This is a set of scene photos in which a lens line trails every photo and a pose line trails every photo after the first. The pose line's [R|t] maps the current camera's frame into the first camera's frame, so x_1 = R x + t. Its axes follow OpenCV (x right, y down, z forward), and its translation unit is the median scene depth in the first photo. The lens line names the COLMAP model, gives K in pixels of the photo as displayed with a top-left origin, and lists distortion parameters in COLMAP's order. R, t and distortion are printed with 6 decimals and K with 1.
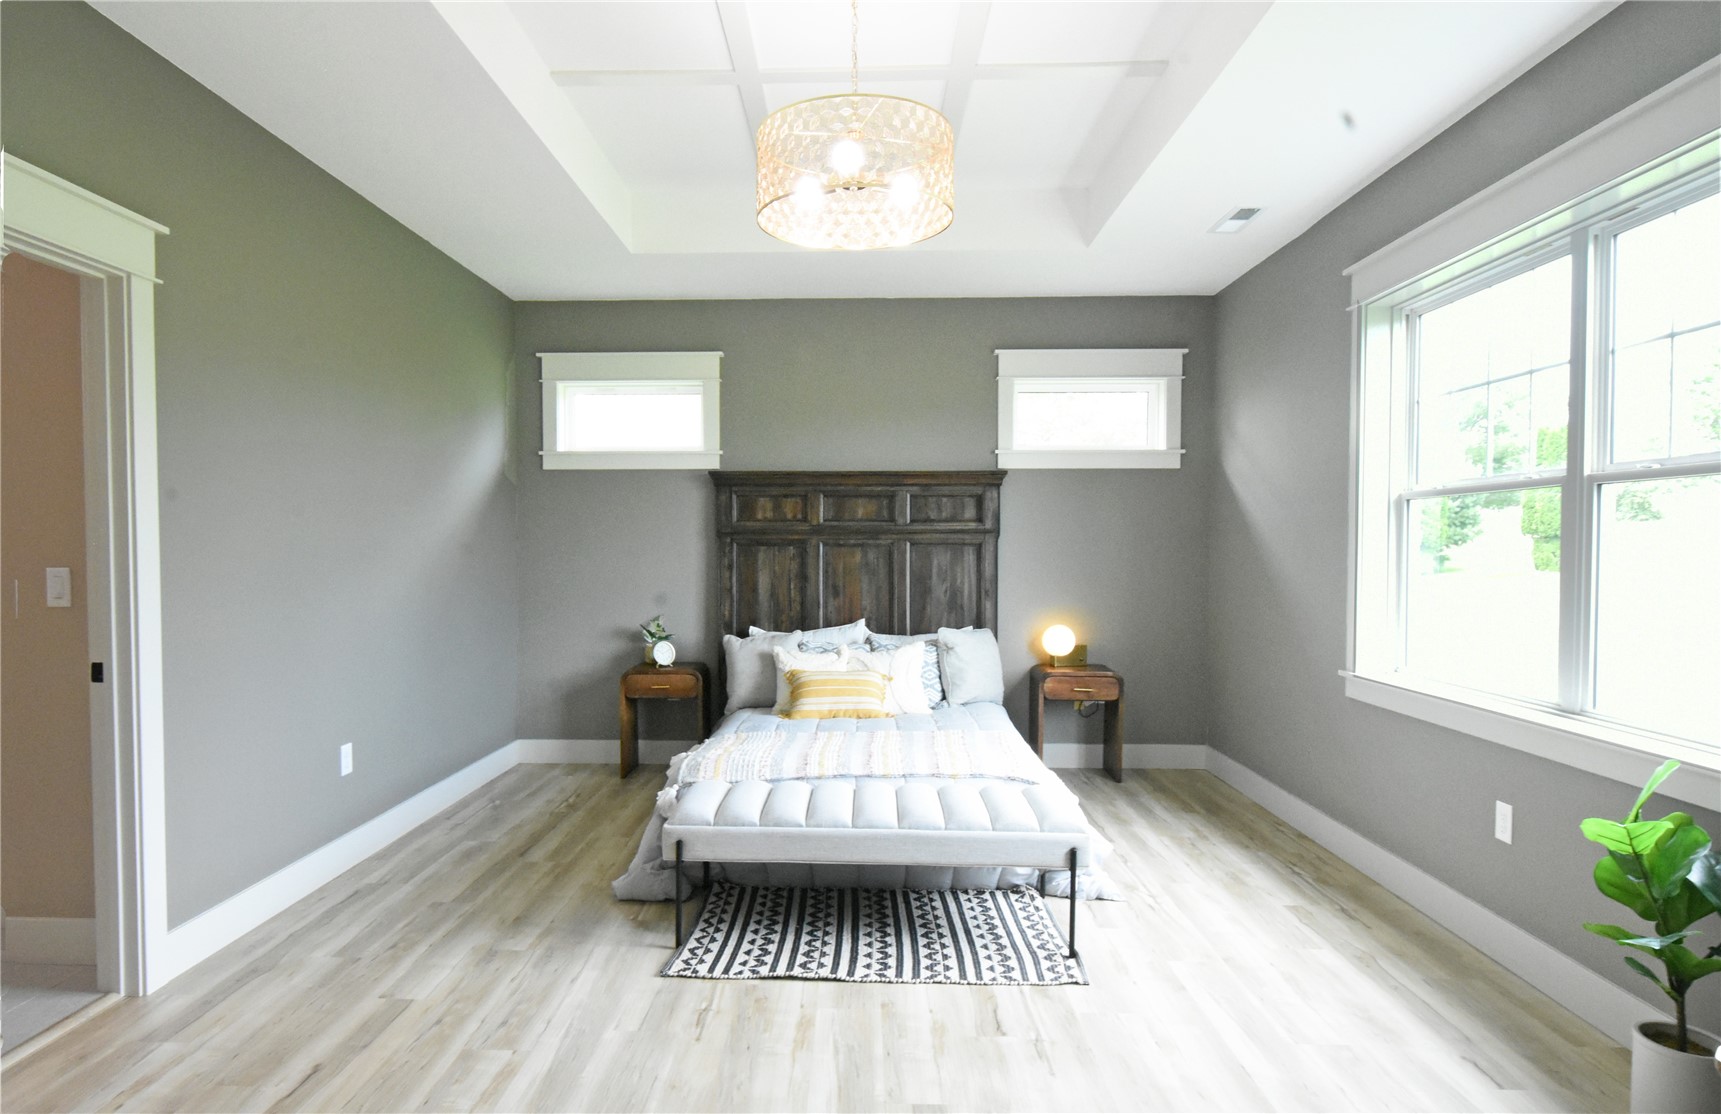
lens RADIAL K [[983.4, 0, 845.4], [0, 983.4, 554.8], [0, 0, 1]] dist [-0.000076, -0.001559]
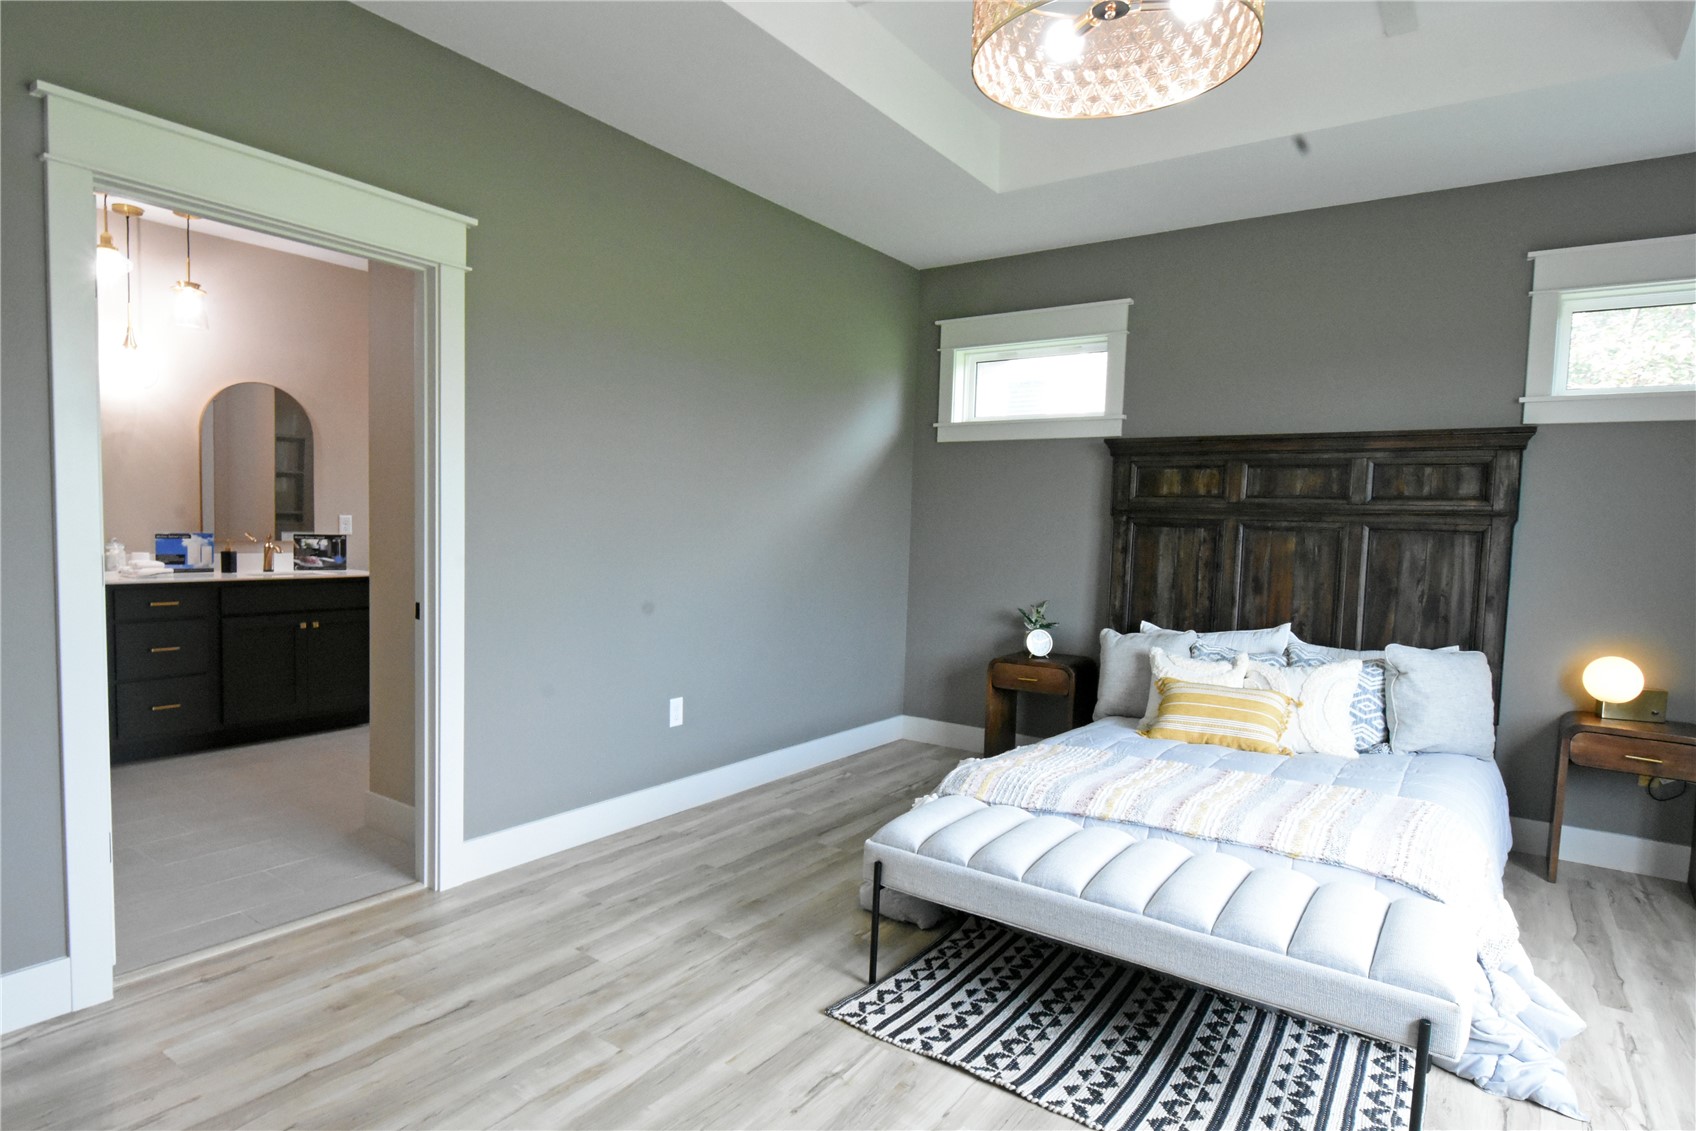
lens RADIAL K [[945.3, 0, 812.6], [0, 945.3, 570.2], [0, 0, 1]] dist [-0.000965, -0.003232]
pose [[0.820534, 0.051770, -0.569249, 0.156007], [-0.032949, 0.998518, 0.043315, 0.003772], [0.570648, -0.016785, 0.821023, 0.199329]]
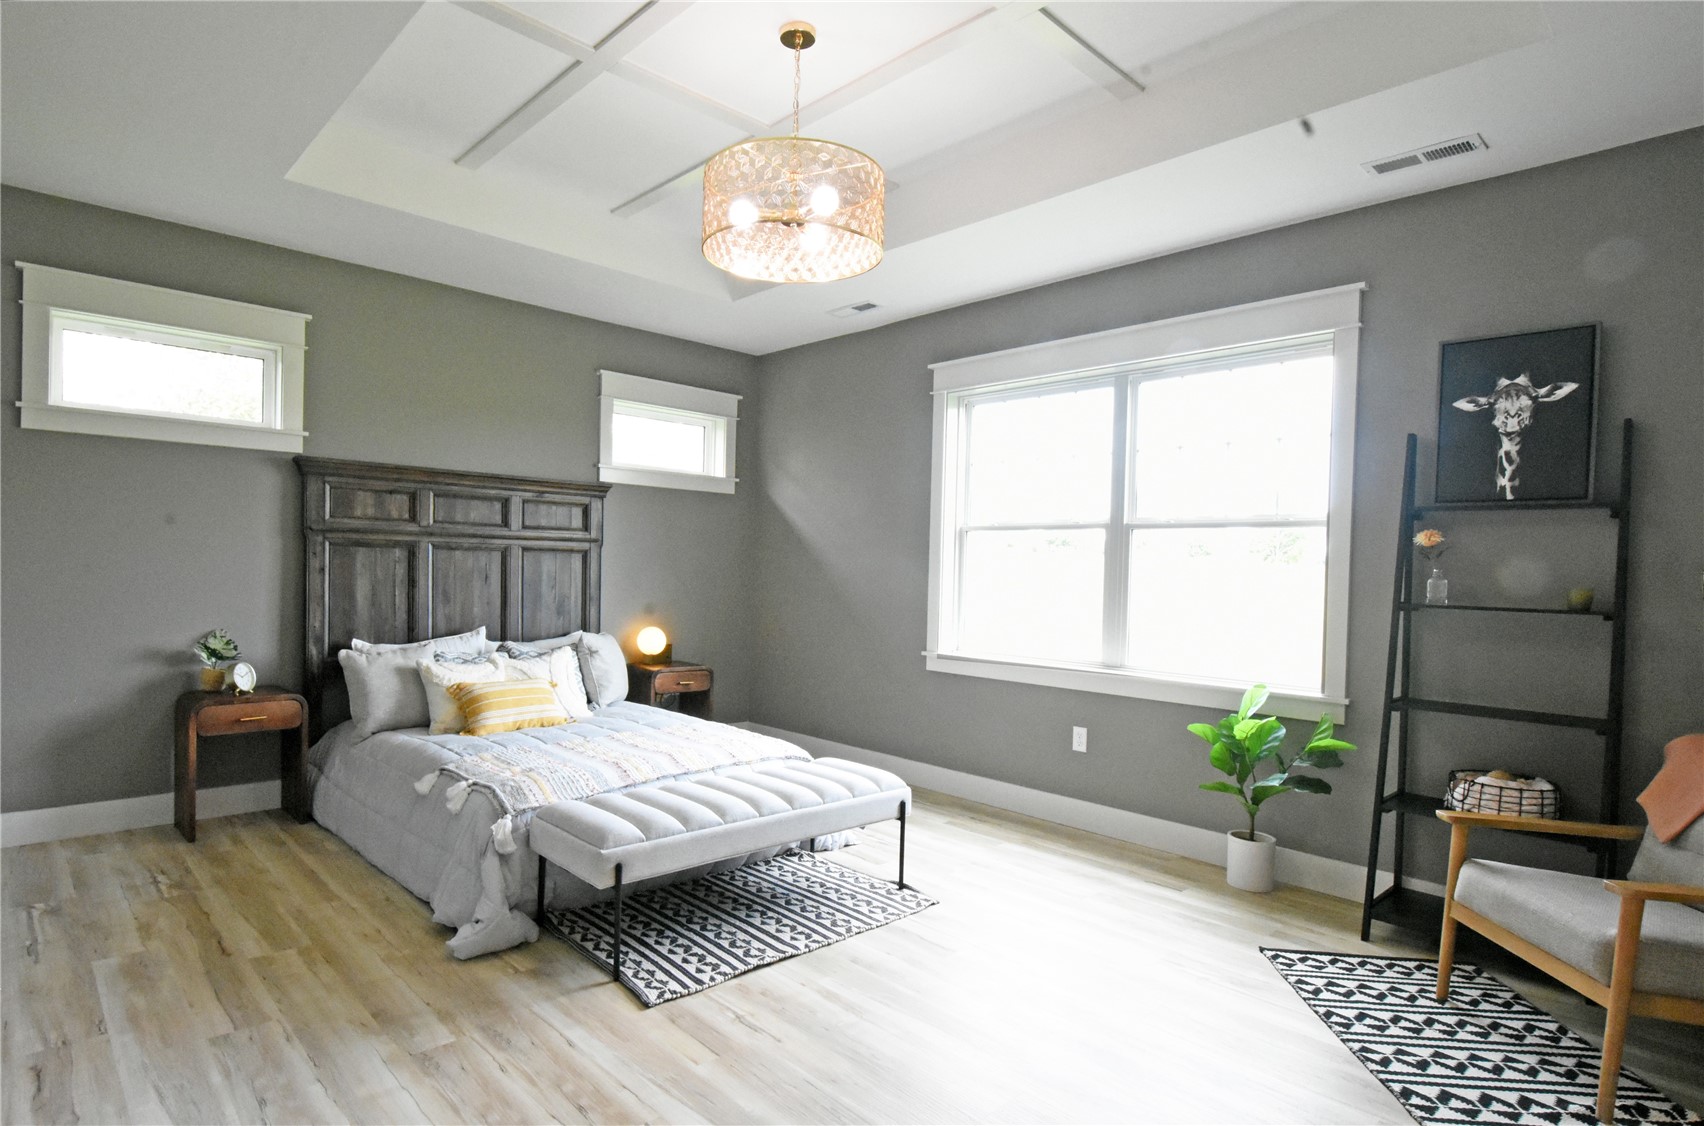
lens RADIAL K [[886.7, 0, 829.9], [0, 886.7, 565.3], [0, 0, 1]] dist [0.002577, 0.000371]
pose [[0.713456, 0.018508, 0.700456, -0.410456], [-0.019303, 0.999791, -0.006756, 0.005771], [-0.700434, -0.008701, 0.713664, 0.172211]]
